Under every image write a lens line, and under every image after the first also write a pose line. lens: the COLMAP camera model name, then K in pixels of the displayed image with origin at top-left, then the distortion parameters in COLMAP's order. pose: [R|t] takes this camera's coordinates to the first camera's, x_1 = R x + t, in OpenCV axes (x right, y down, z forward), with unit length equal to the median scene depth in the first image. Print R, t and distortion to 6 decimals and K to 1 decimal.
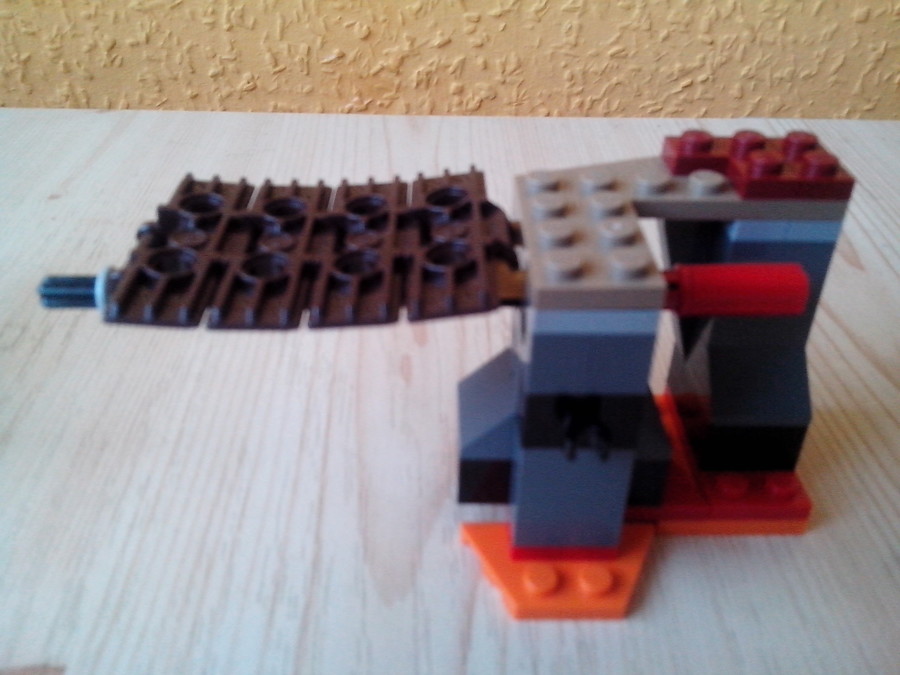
lens RADIAL K [[849.3, 0, 449.4], [0, 849.3, 331.0], [0, 0, 1]] dist [0.067216, -0.151095]
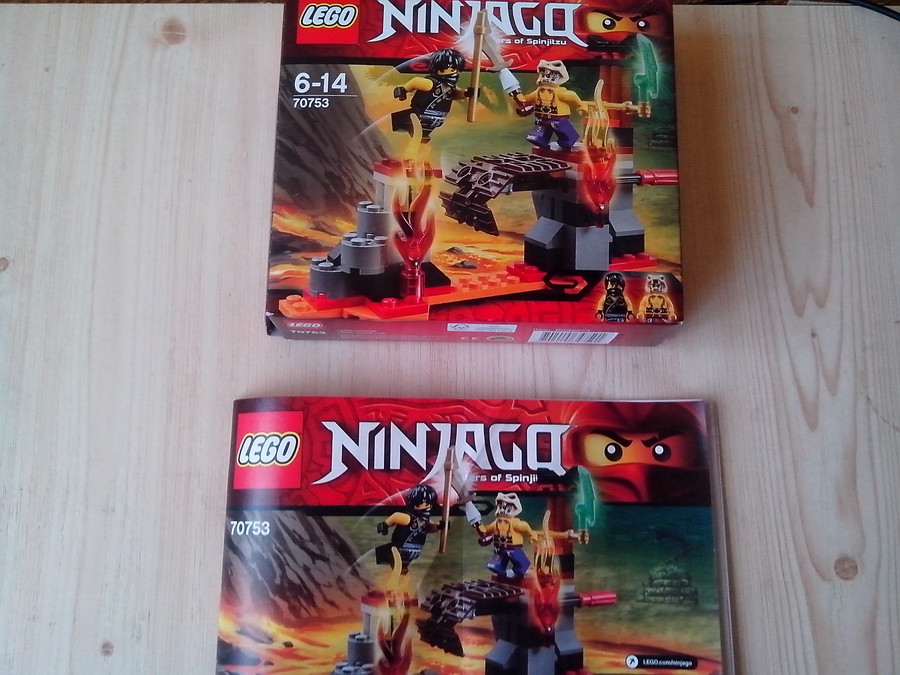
lens RADIAL K [[854.8, 0, 448.9], [0, 854.8, 325.9], [0, 0, 1]] dist [0.056510, -0.155311]
pose [[0.999855, 0.011949, -0.012156, -0.172305], [-0.000718, 0.742047, 0.670348, -0.736701], [0.017030, -0.670242, 0.741948, -0.351482]]
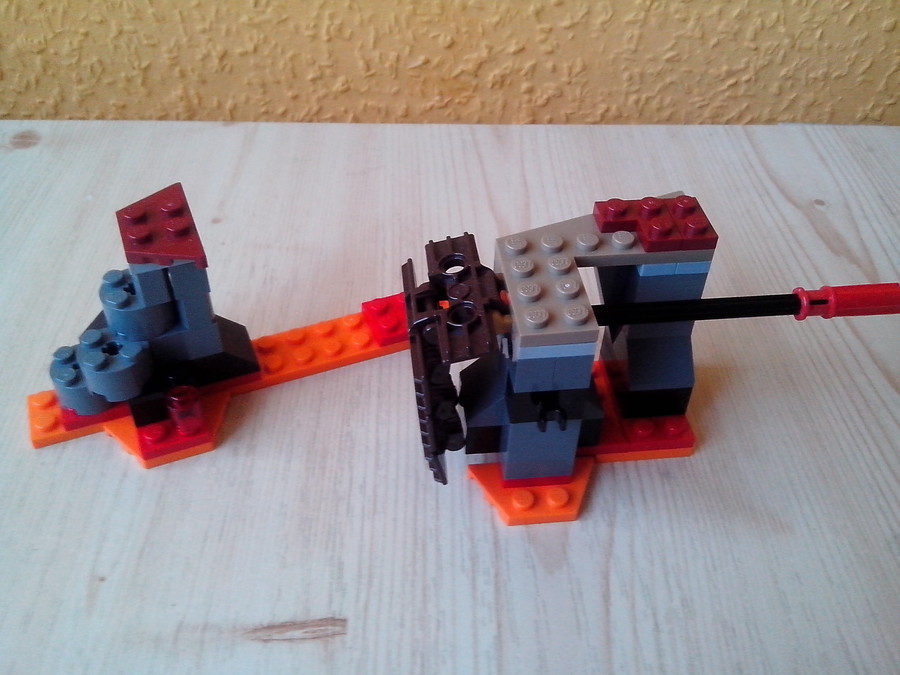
lens RADIAL K [[863.1, 0, 450.5], [0, 863.1, 330.1], [0, 0, 1]] dist [0.054041, -0.155475]
pose [[0.999984, -0.004392, 0.003489, -0.100528], [0.003915, 0.991965, 0.126453, -0.116179], [-0.004016, -0.126437, 0.991966, -0.174355]]
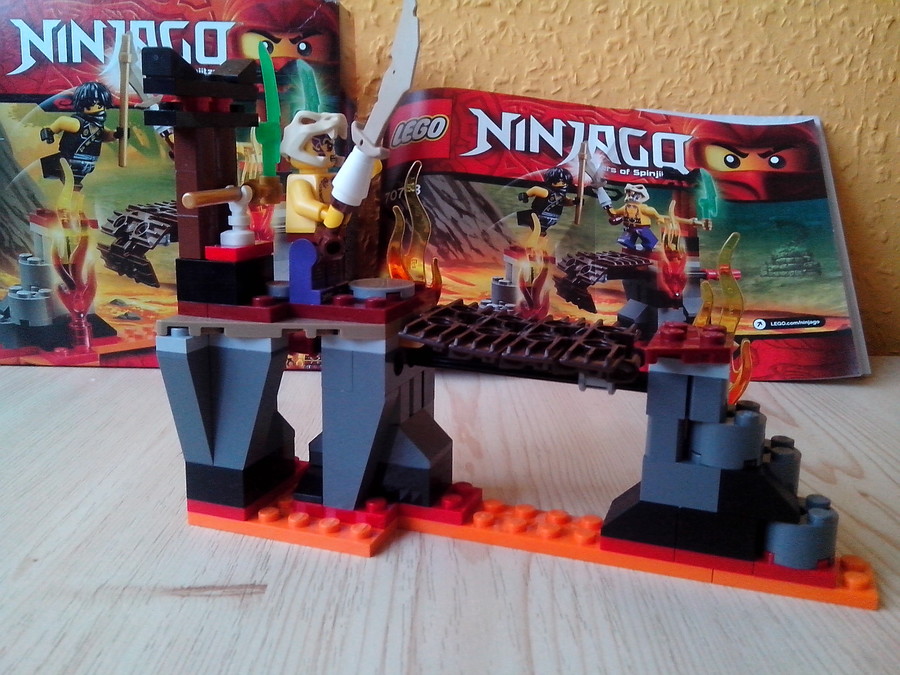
lens RADIAL K [[863.1, 0, 450.5], [0, 863.1, 330.1], [0, 0, 1]] dist [0.054041, -0.155475]
pose [[0.999962, -0.005849, -0.006477, -0.040203], [0.002866, 0.921118, -0.389274, 0.216280], [0.008243, 0.389240, 0.921099, -0.228065]]
